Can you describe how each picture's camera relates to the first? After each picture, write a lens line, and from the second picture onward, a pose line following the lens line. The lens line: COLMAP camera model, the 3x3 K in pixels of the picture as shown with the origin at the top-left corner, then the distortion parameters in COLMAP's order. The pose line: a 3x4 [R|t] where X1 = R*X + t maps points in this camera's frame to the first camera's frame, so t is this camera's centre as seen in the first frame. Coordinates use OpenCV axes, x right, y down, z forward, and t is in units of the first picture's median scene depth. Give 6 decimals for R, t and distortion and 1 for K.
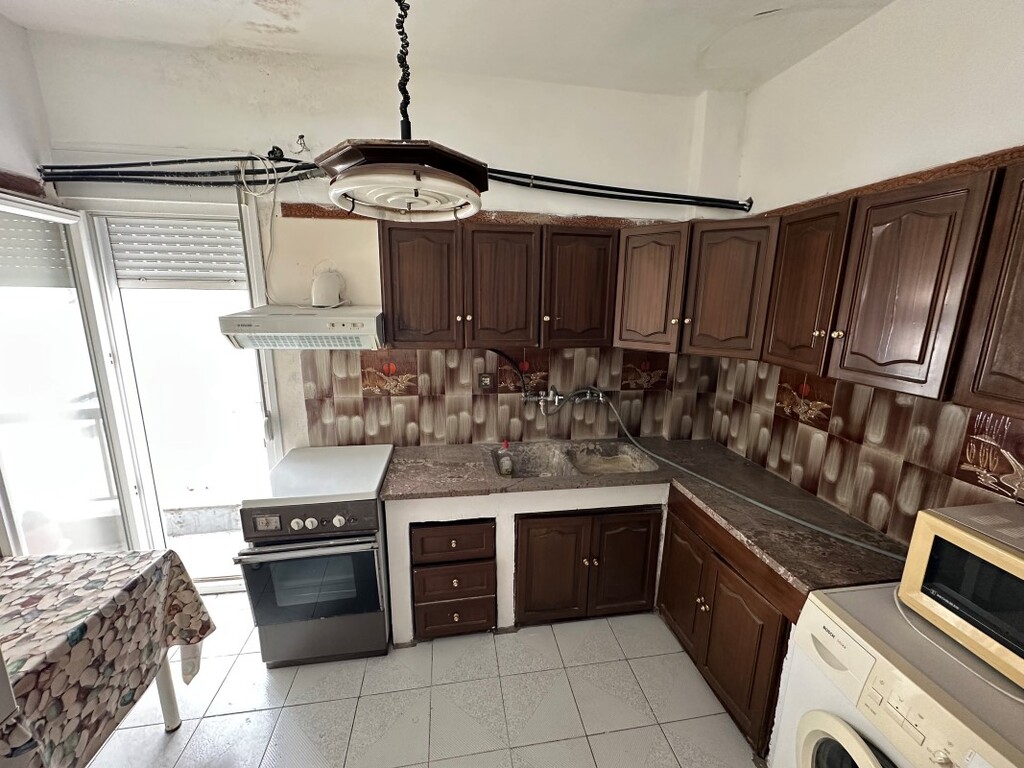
lens RADIAL K [[406.6, 0, 510.6], [0, 406.6, 381.9], [0, 0, 1]] dist [0.005543, -0.000090]
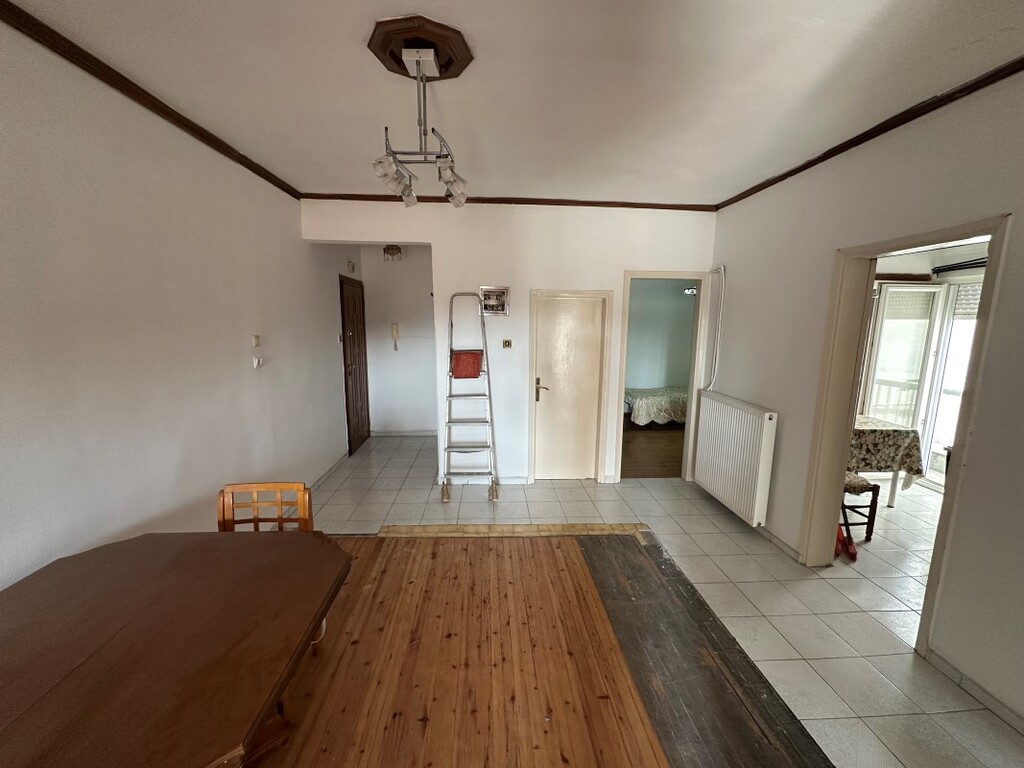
lens RADIAL K [[406.6, 0, 510.6], [0, 406.6, 381.9], [0, 0, 1]] dist [0.005543, -0.000090]
pose [[-0.097819, 0.138203, -0.985561, 1.616980], [-0.220524, 0.962682, 0.156883, 0.286066], [0.970464, 0.232686, -0.063692, -1.135830]]
